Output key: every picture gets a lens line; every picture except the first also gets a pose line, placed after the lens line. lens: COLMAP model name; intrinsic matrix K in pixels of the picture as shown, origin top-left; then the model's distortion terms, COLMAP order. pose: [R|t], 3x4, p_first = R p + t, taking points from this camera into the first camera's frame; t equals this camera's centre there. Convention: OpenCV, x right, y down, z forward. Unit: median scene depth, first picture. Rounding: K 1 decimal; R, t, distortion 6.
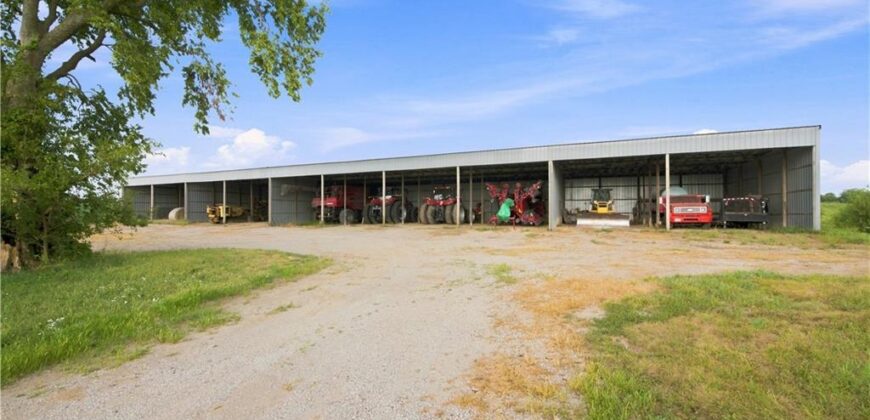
lens RADIAL K [[332.9, 0, 443.2], [0, 332.9, 211.6], [0, 0, 1]] dist [0.002289, -0.001609]
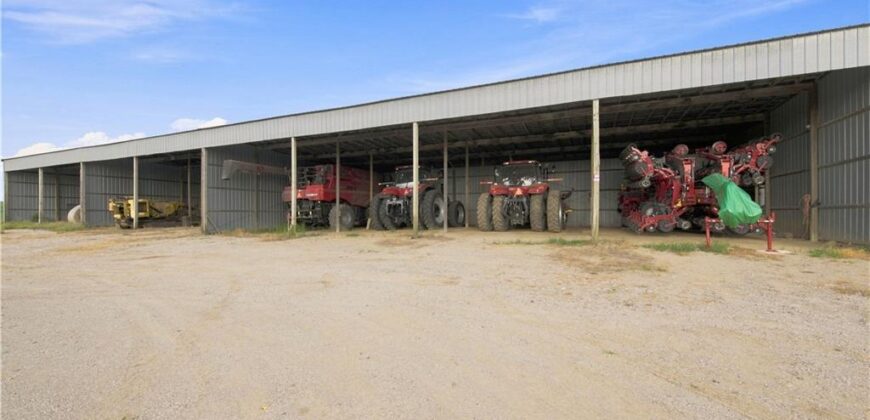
lens RADIAL K [[332.9, 0, 440.5], [0, 332.9, 200.6], [0, 0, 1]] dist [0.002289, -0.001609]
pose [[1.000000, -0.000774, -0.000469, -0.119757], [0.000757, 0.999343, -0.036233, 0.007511], [0.000497, 0.036233, 0.999343, 0.434702]]
